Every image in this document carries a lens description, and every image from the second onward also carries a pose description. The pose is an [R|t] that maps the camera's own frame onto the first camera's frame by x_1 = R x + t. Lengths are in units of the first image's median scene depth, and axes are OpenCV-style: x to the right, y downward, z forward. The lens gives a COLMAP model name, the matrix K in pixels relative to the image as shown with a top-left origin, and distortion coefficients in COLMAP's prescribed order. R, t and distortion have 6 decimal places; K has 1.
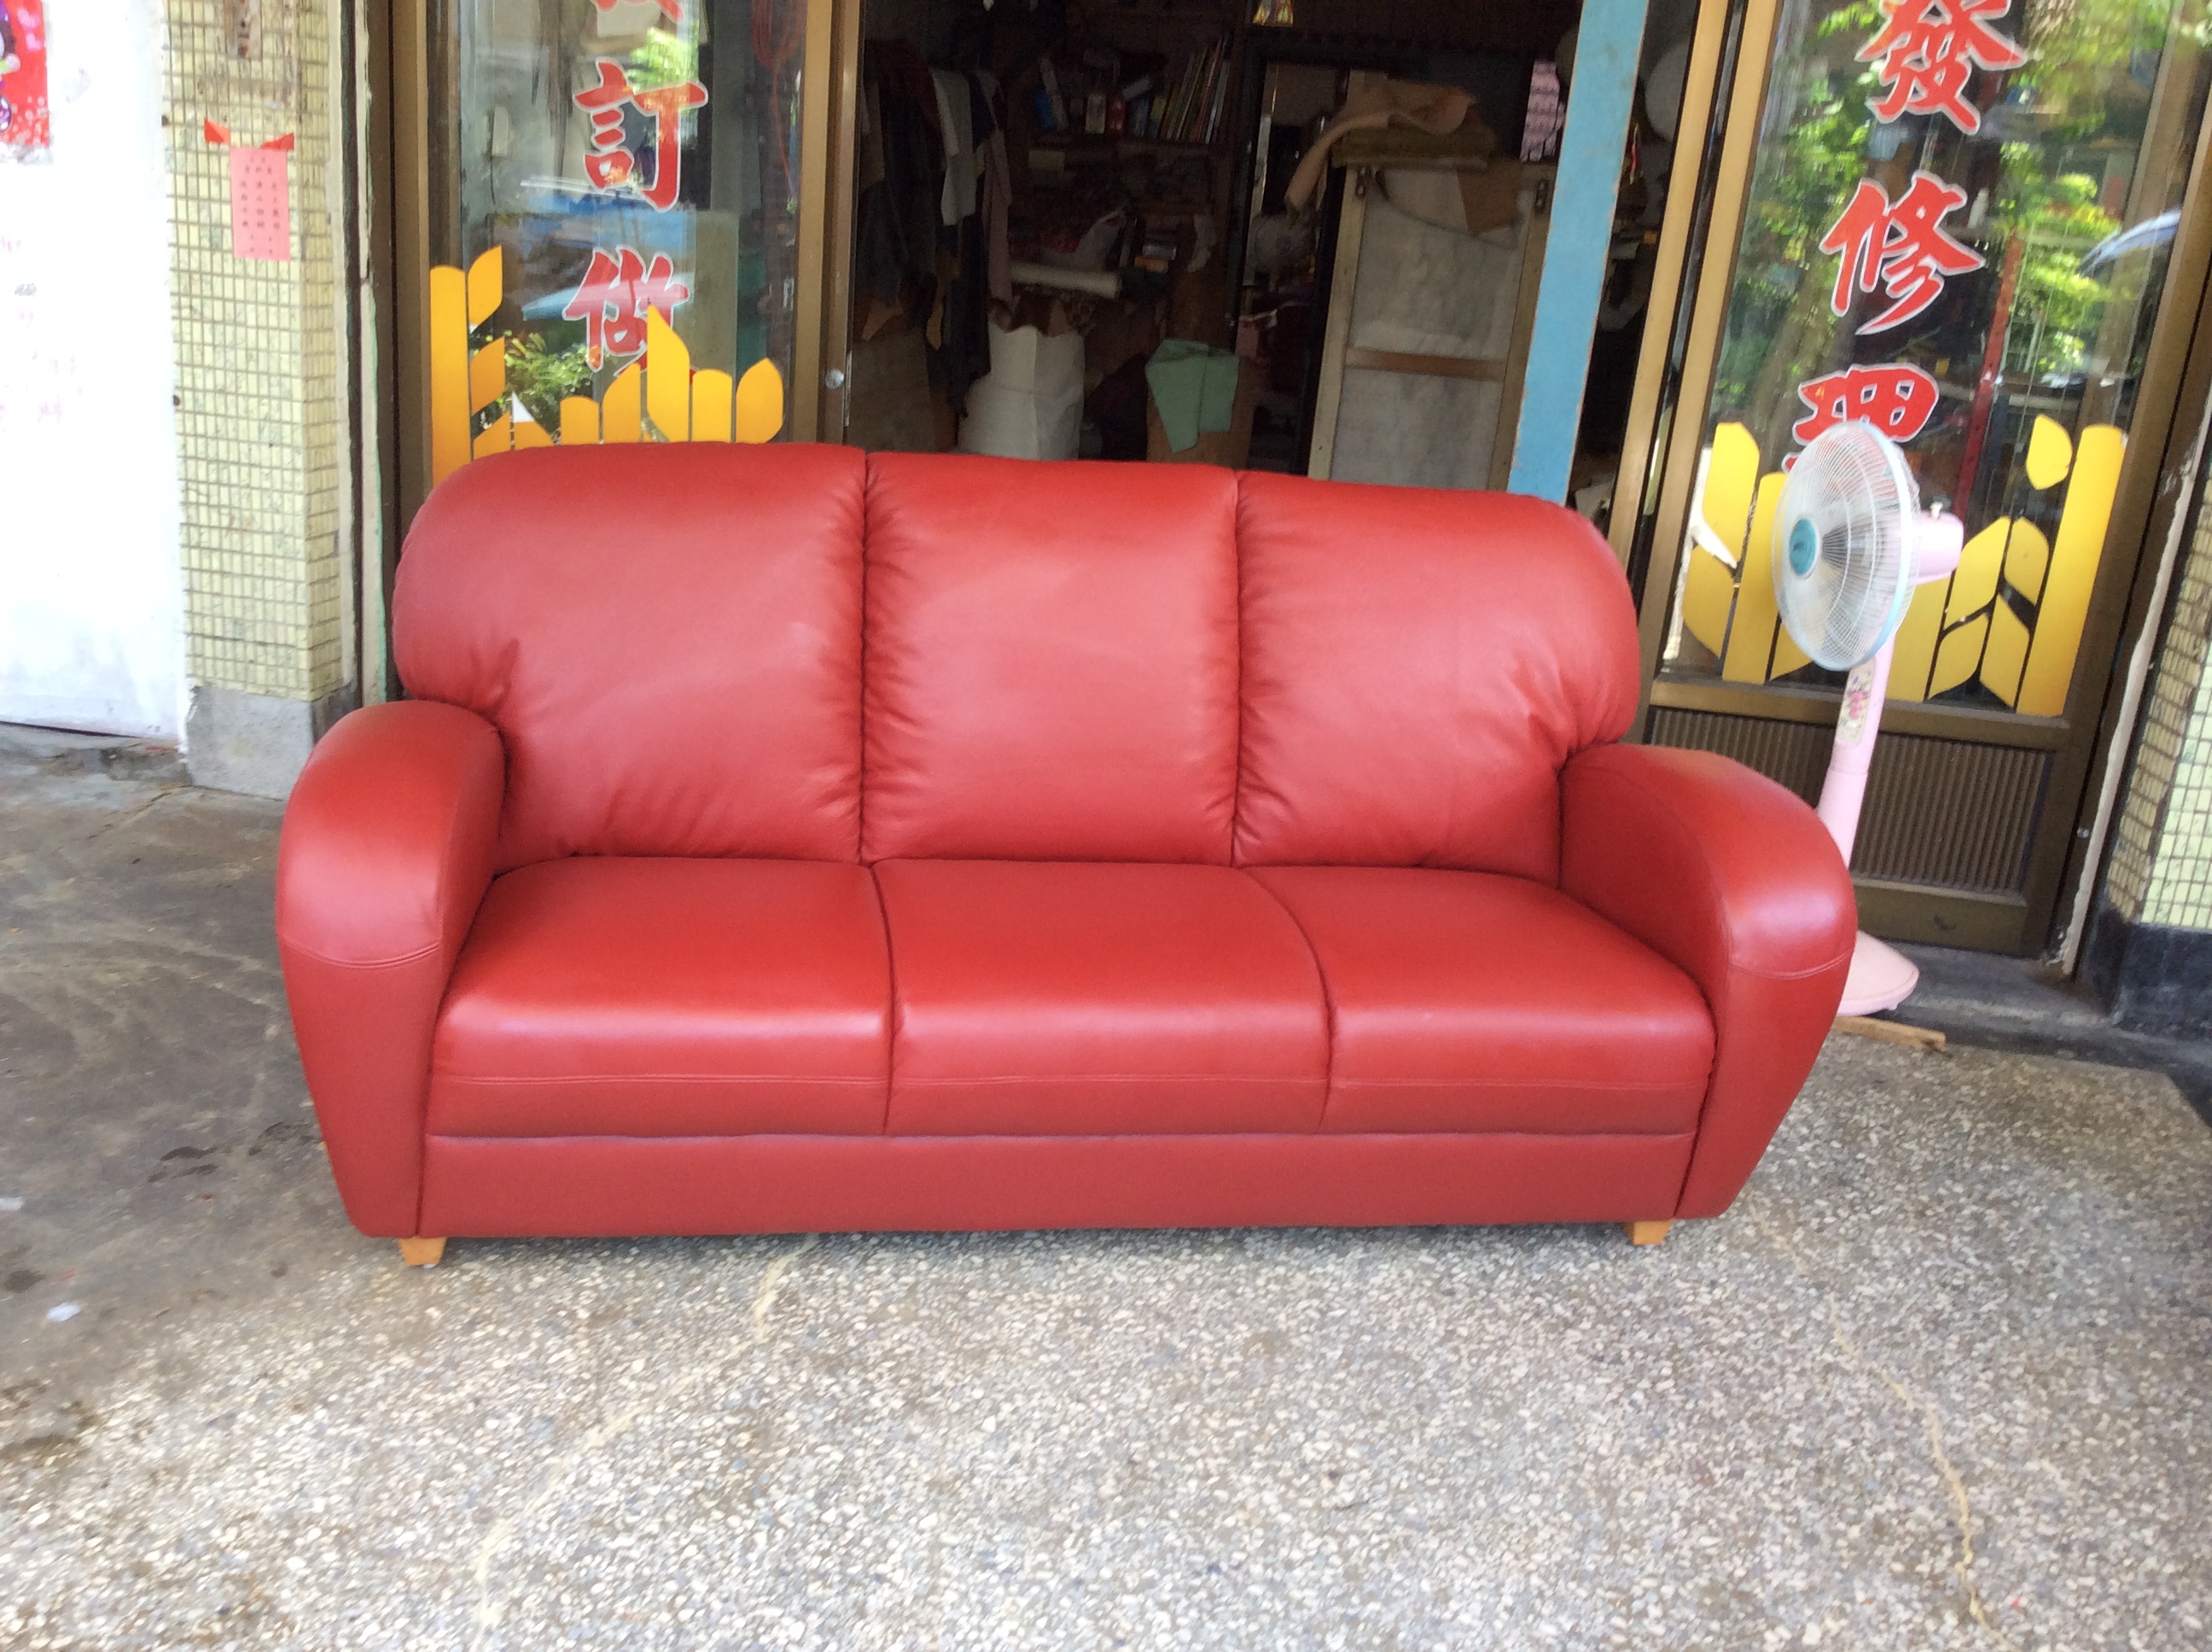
lens RADIAL K [[2059.1, 0, 1107.7], [0, 2059.1, 856.0], [0, 0, 1]] dist [0.165863, -0.352110]
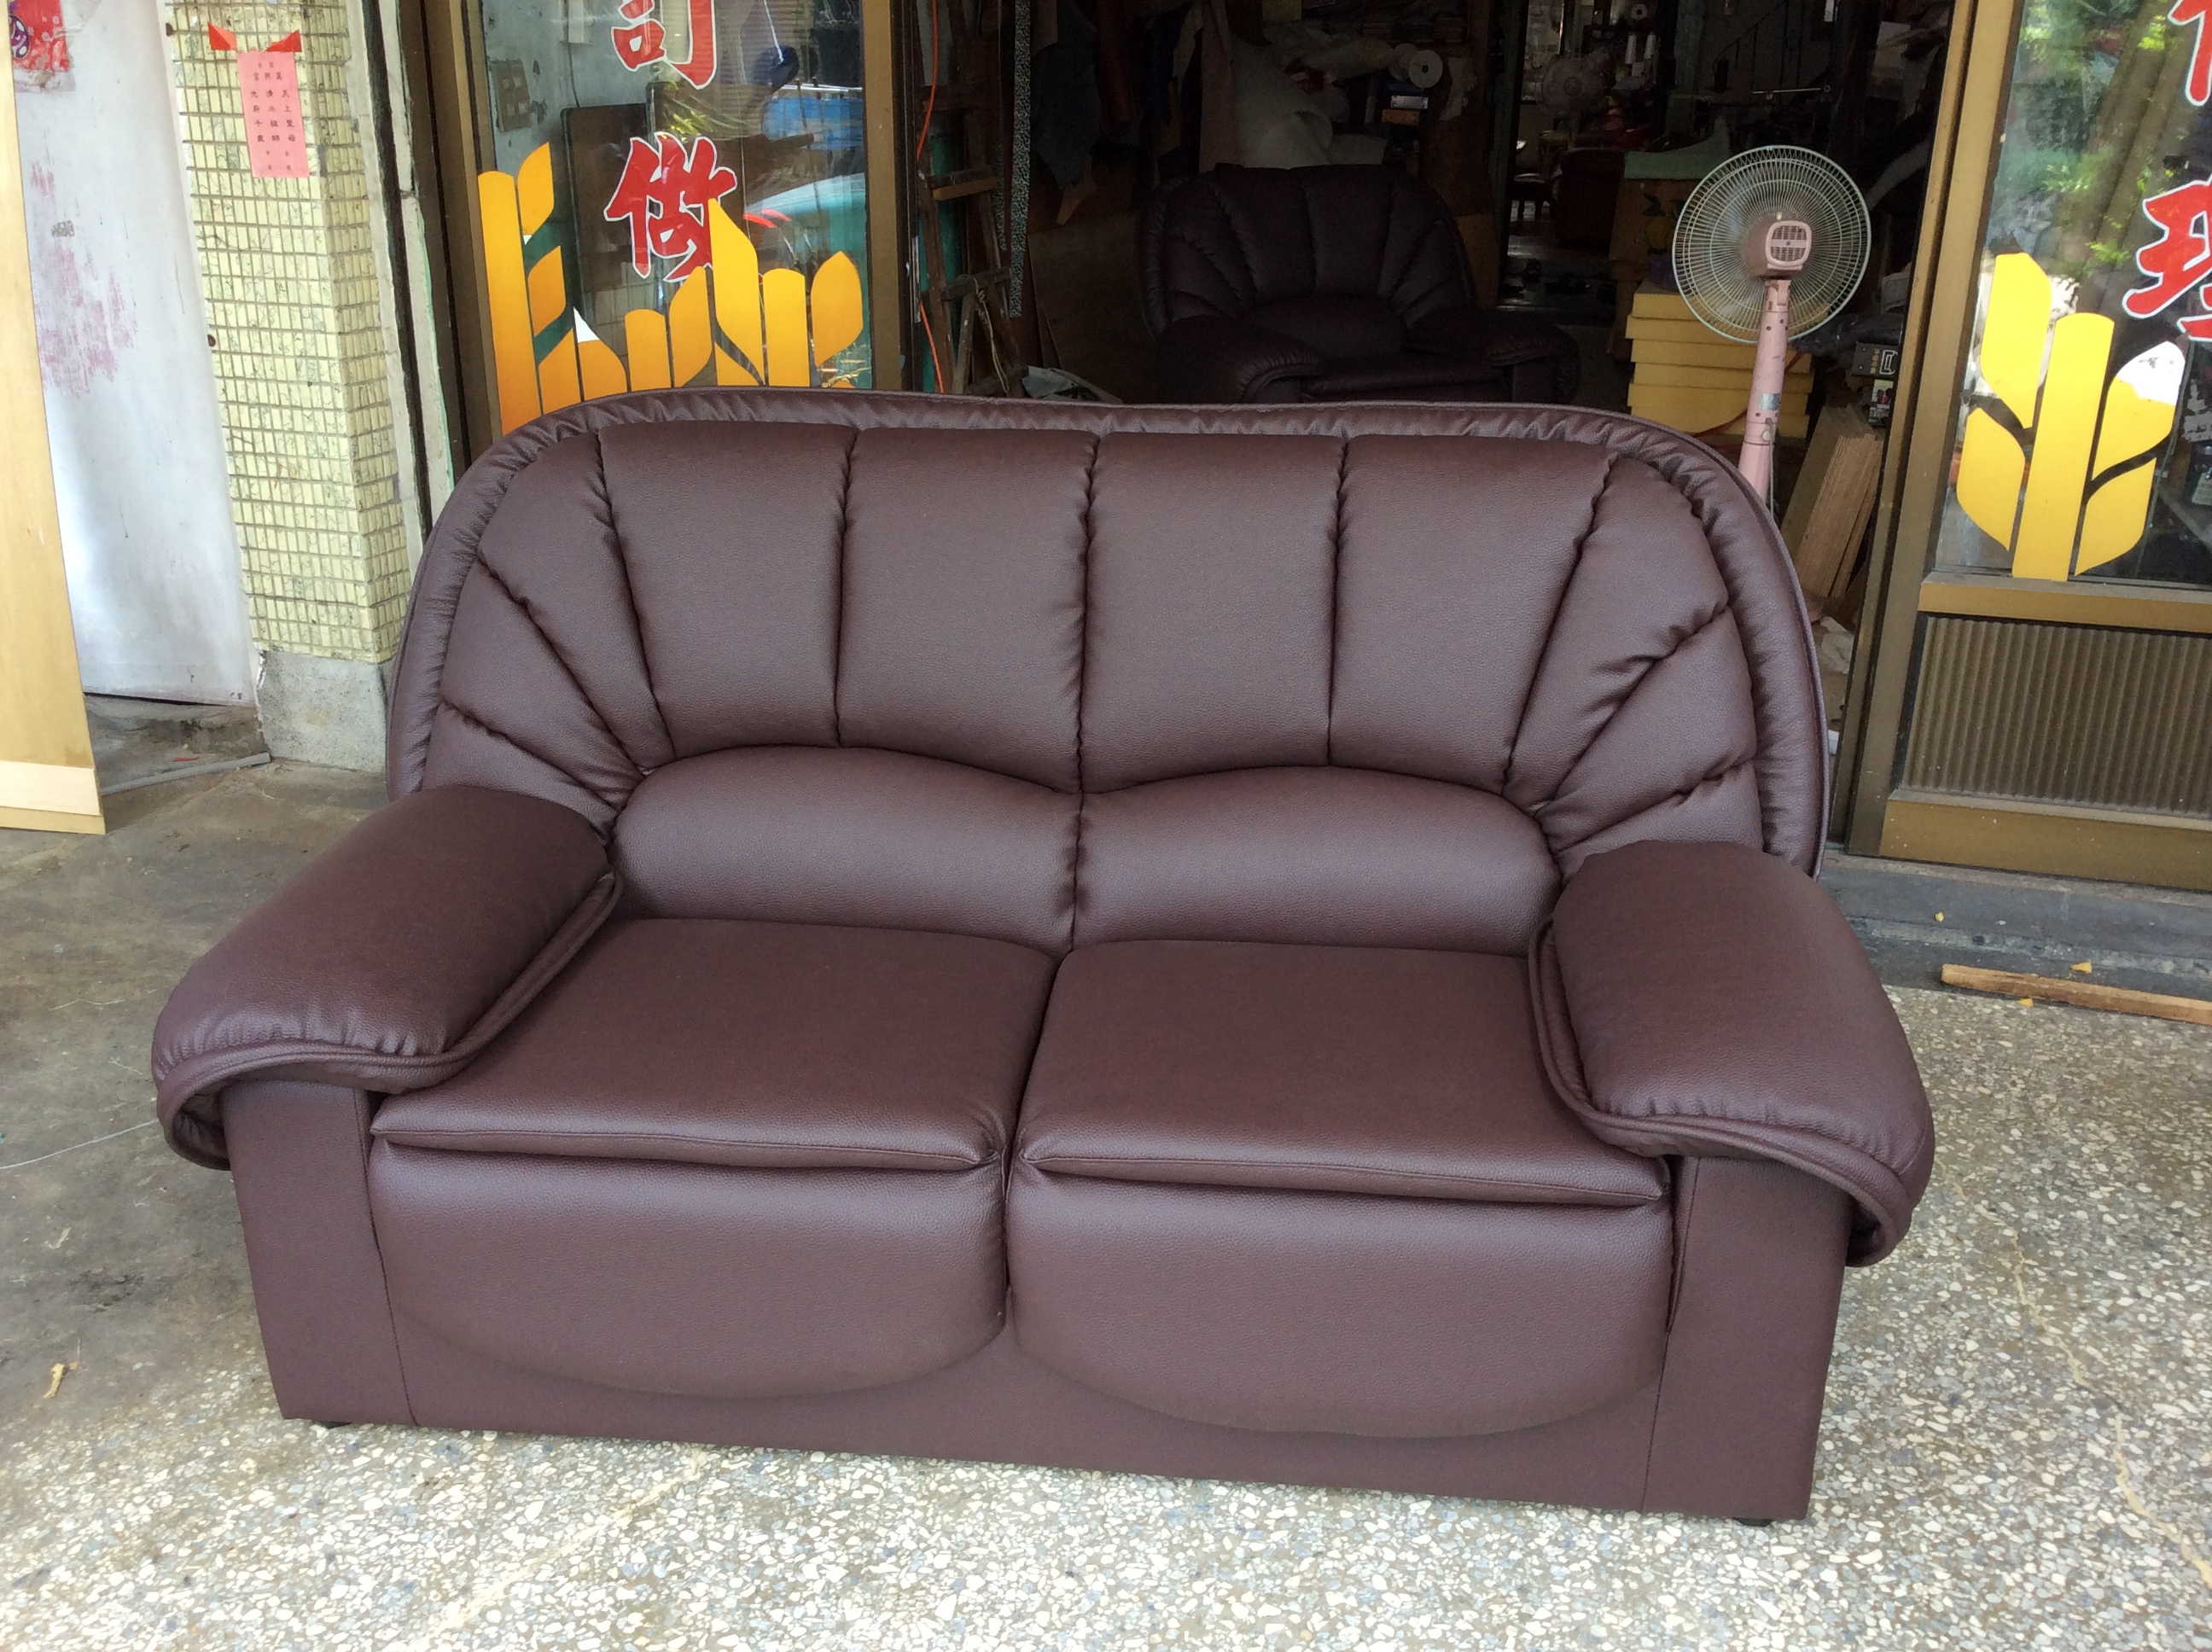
lens RADIAL K [[2086.4, 0, 1106.0], [0, 2086.4, 826.0], [0, 0, 1]] dist [0.050443, -0.062570]
pose [[0.986656, -0.021008, -0.161456, 0.129107], [0.027247, 0.998961, 0.036527, -0.044697], [0.160521, -0.040439, 0.986204, 0.234570]]
